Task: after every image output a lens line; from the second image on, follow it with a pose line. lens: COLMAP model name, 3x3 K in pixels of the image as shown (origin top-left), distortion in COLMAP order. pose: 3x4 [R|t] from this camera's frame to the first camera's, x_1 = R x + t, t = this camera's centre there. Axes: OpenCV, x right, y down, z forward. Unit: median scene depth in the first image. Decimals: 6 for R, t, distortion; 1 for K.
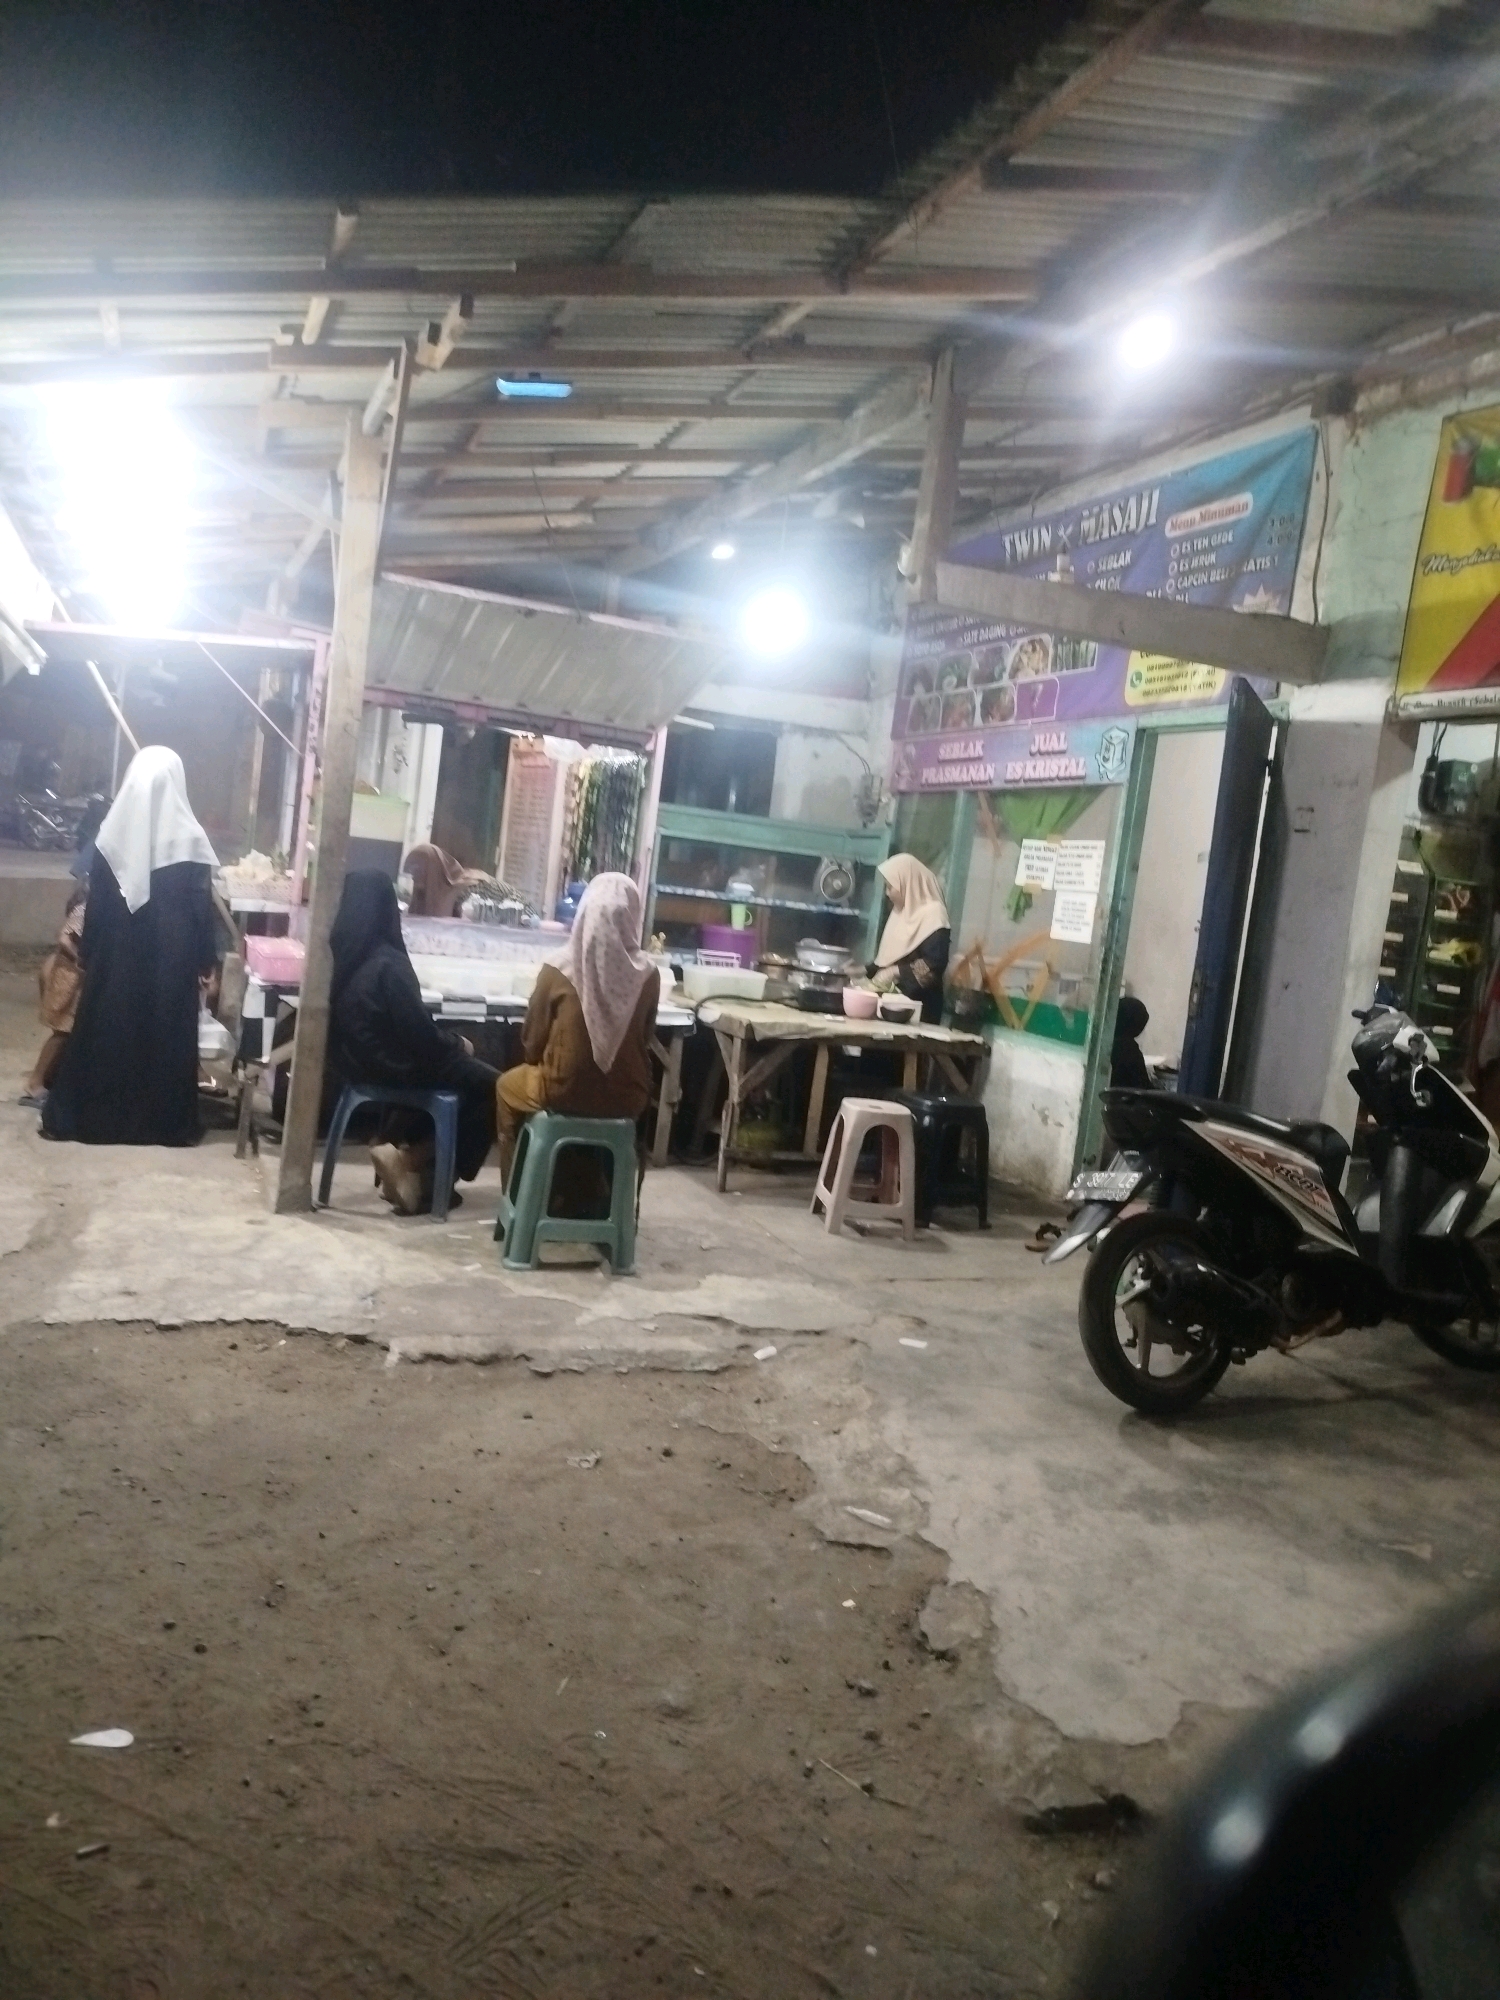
lens RADIAL K [[1426.1, 0, 750.0], [0, 1426.1, 1000.0], [0, 0, 1]] dist [0.028043, -0.001070]
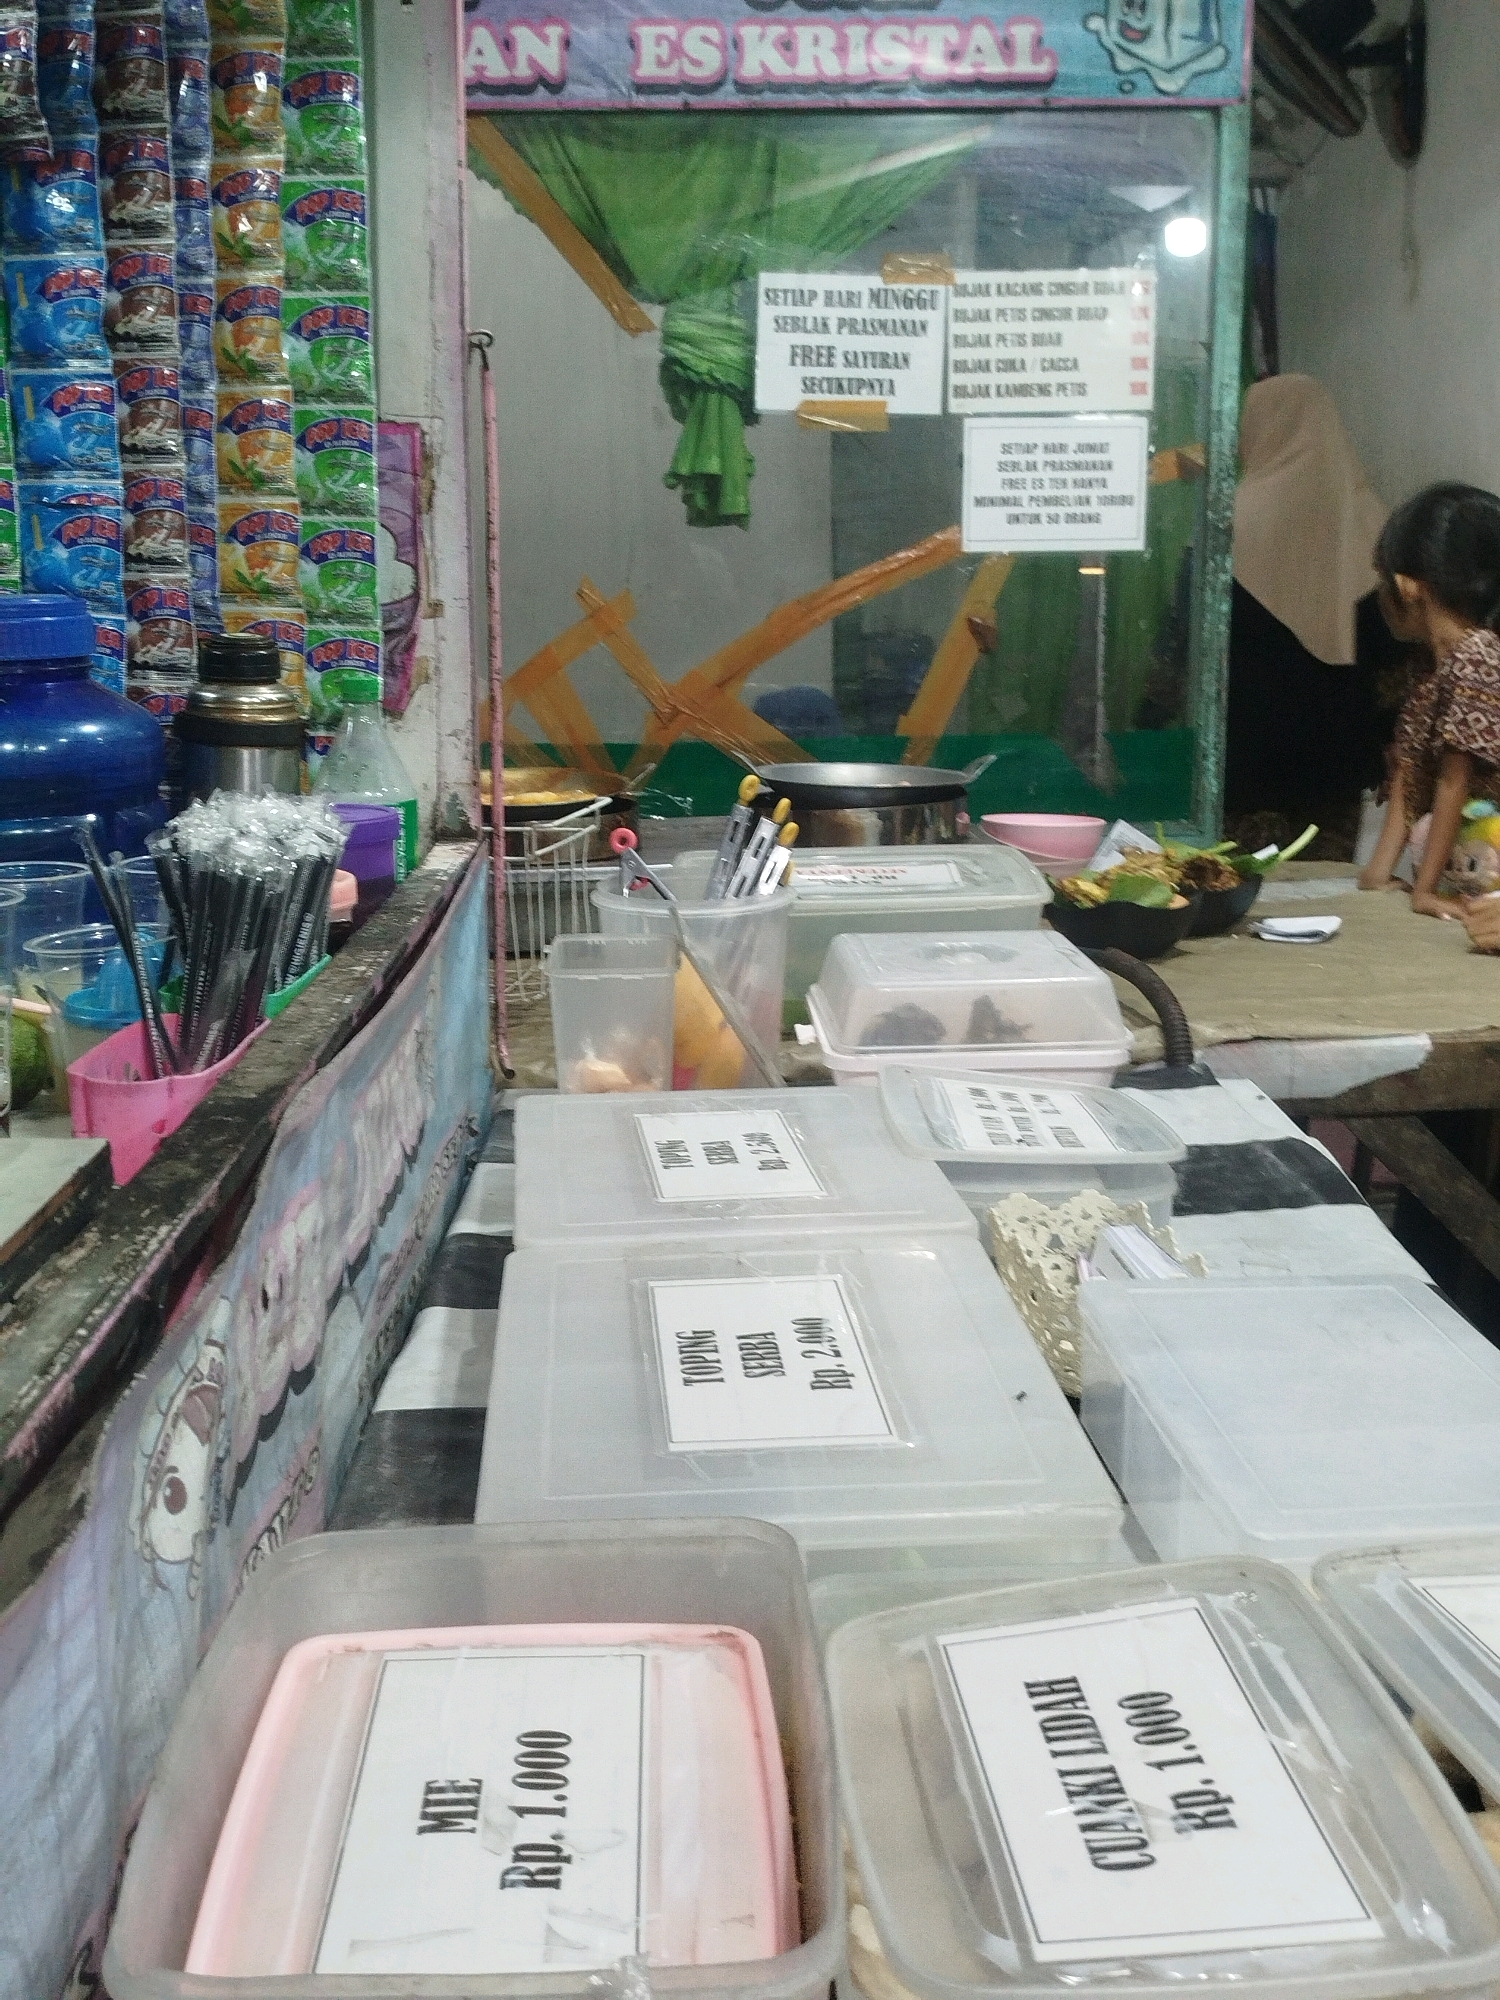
lens RADIAL K [[2419.8, 0, 750.0], [0, 2419.8, 1000.0], [0, 0, 1]] dist [0.023168, -0.037226]
pose [[0.318859, -0.304205, 0.897657, -0.511563], [0.126187, 0.952287, 0.277895, -0.148030], [-0.939365, 0.024663, 0.342032, 1.110183]]
